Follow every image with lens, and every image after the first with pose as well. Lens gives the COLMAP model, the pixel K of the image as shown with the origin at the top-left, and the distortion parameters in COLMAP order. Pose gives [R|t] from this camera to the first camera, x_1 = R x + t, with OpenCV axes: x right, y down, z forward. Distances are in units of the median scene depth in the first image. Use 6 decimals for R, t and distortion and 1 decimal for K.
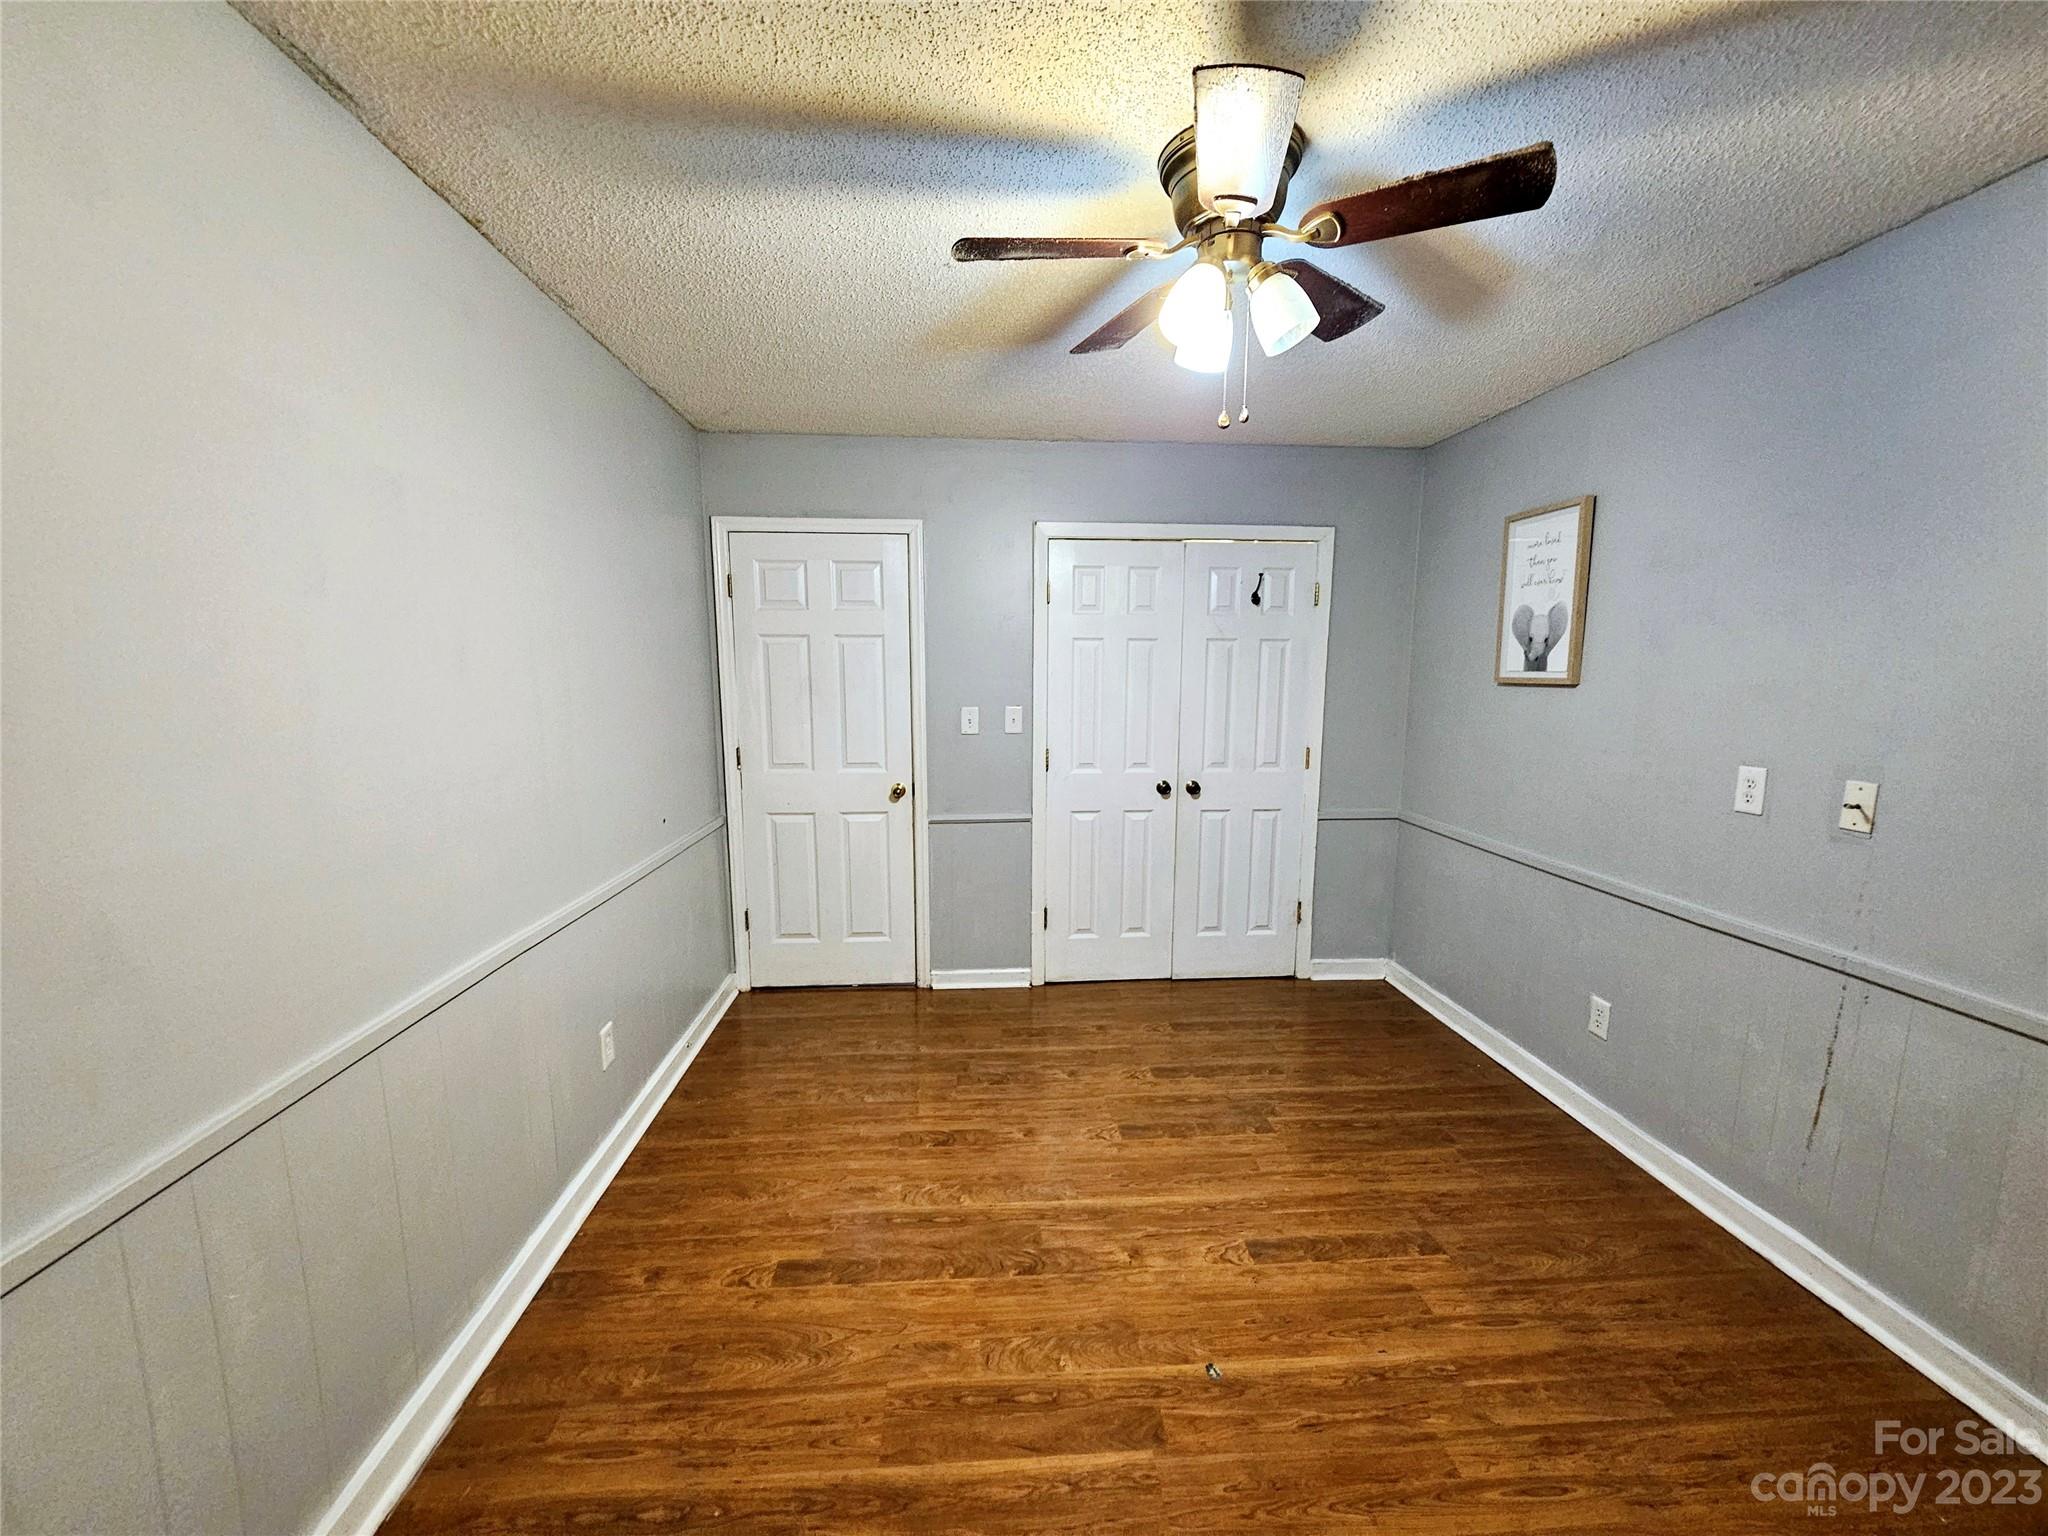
lens RADIAL K [[843.2, 0, 1019.2], [0, 843.2, 771.7], [0, 0, 1]] dist [0.001463, -0.001024]
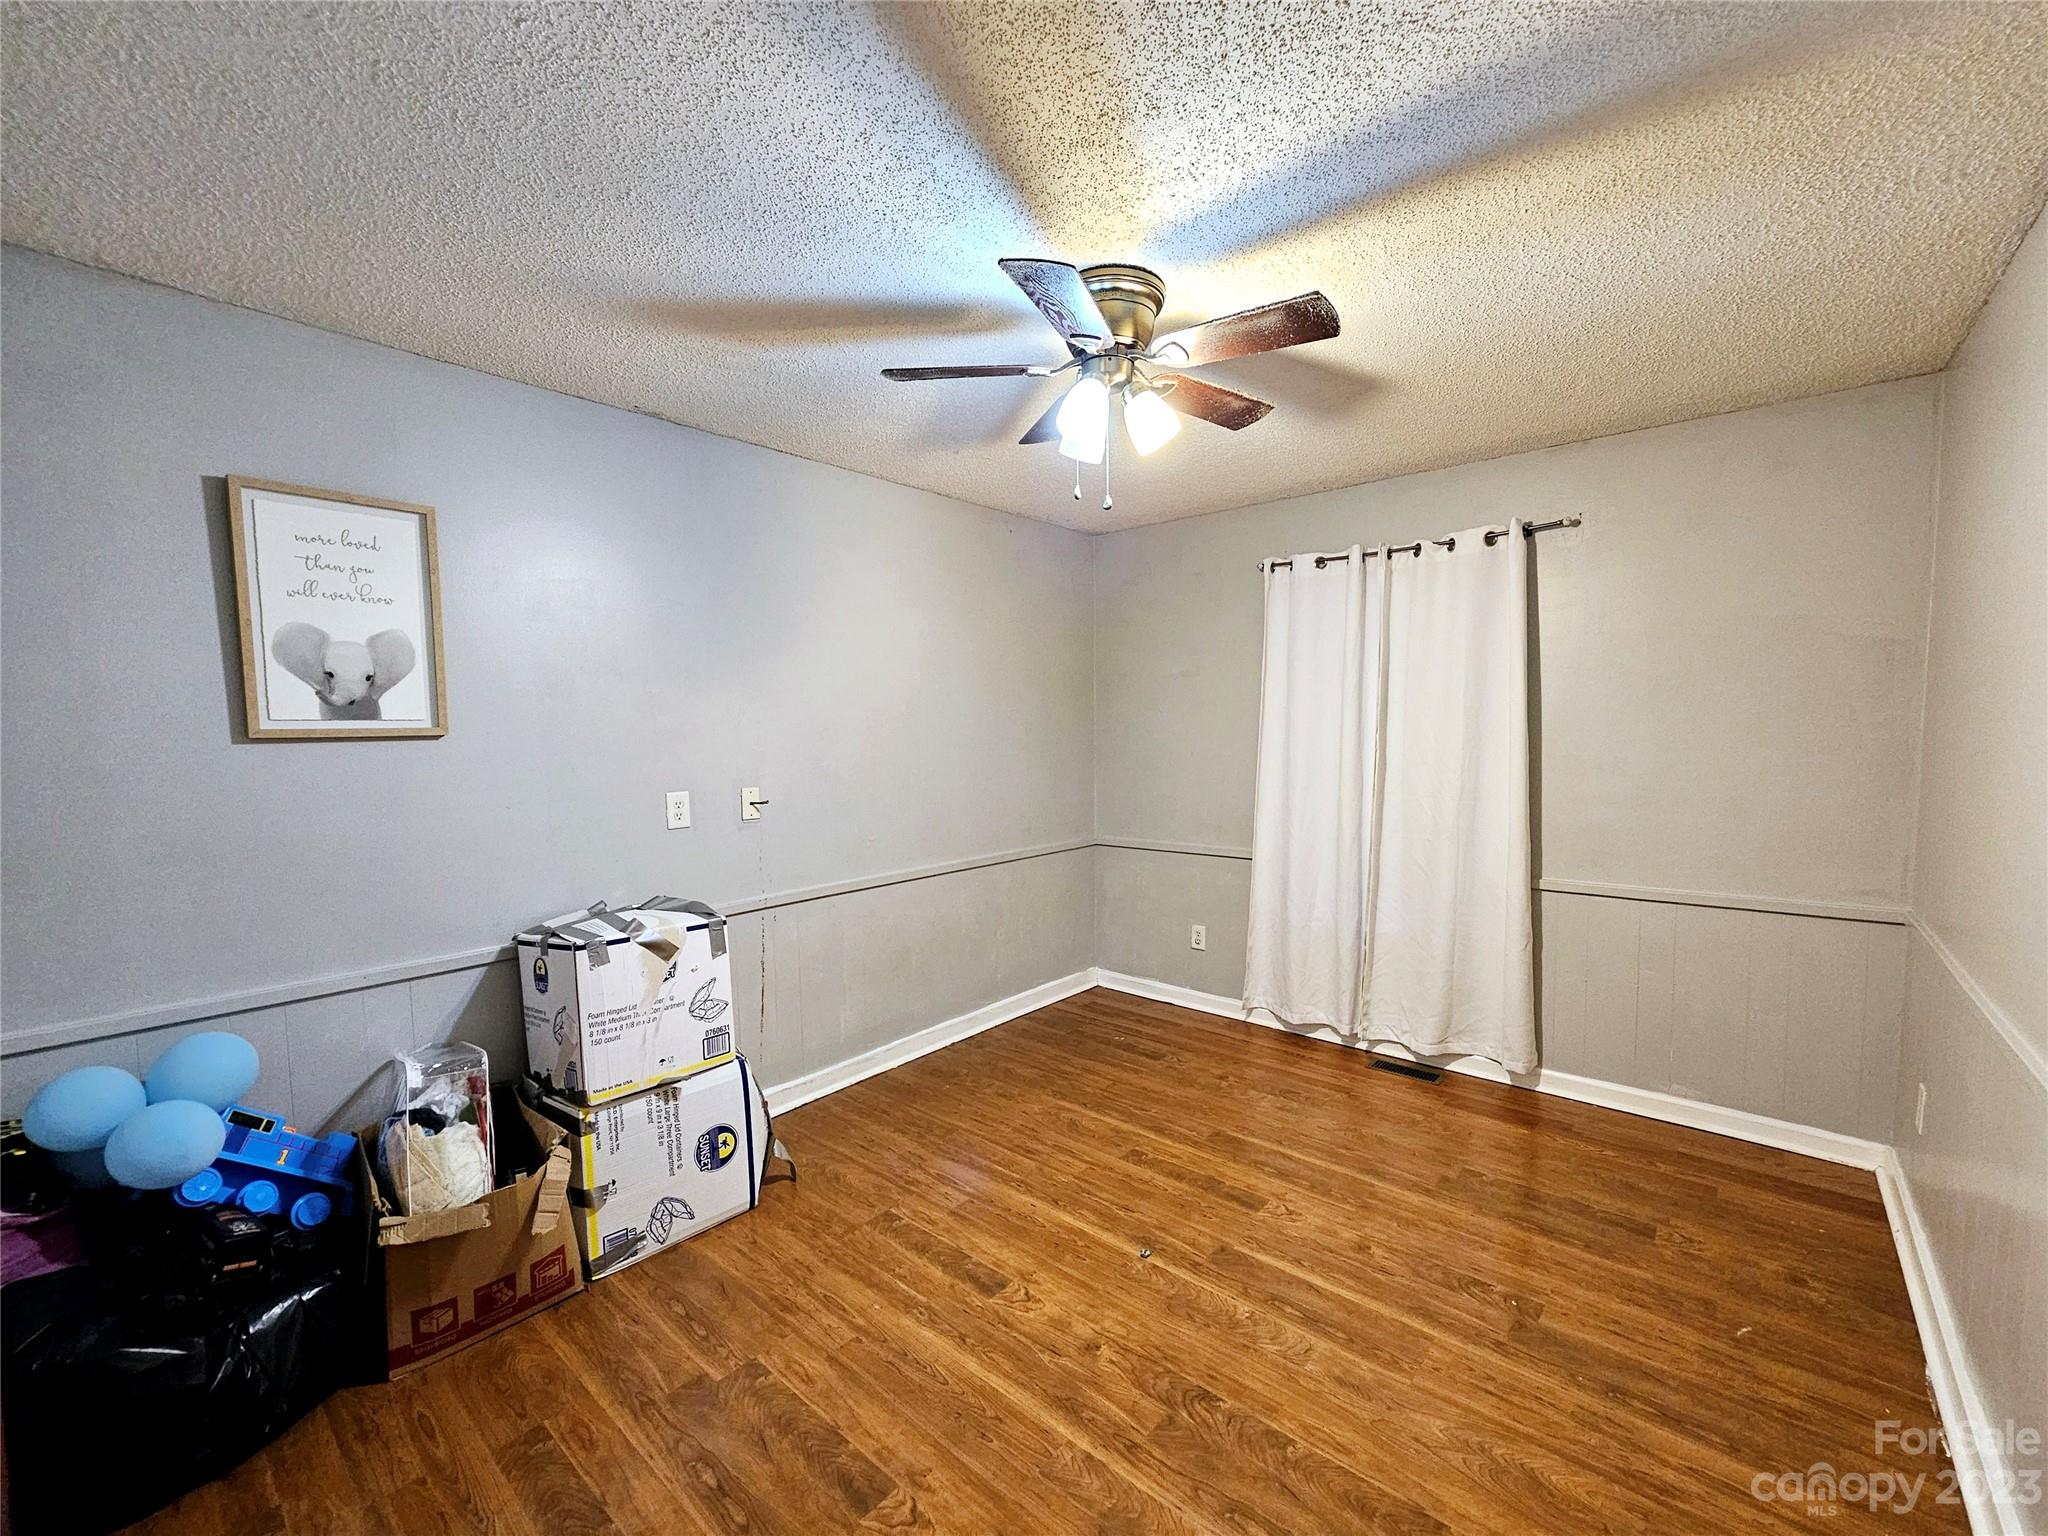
lens RADIAL K [[843.2, 0, 1025.3], [0, 843.2, 780.9], [0, 0, 1]] dist [0.001463, -0.001024]
pose [[-0.708969, -0.039739, 0.704119, -0.433908], [0.097532, 0.983293, 0.153698, -0.176595], [-0.698463, 0.177642, -0.693248, 1.594596]]
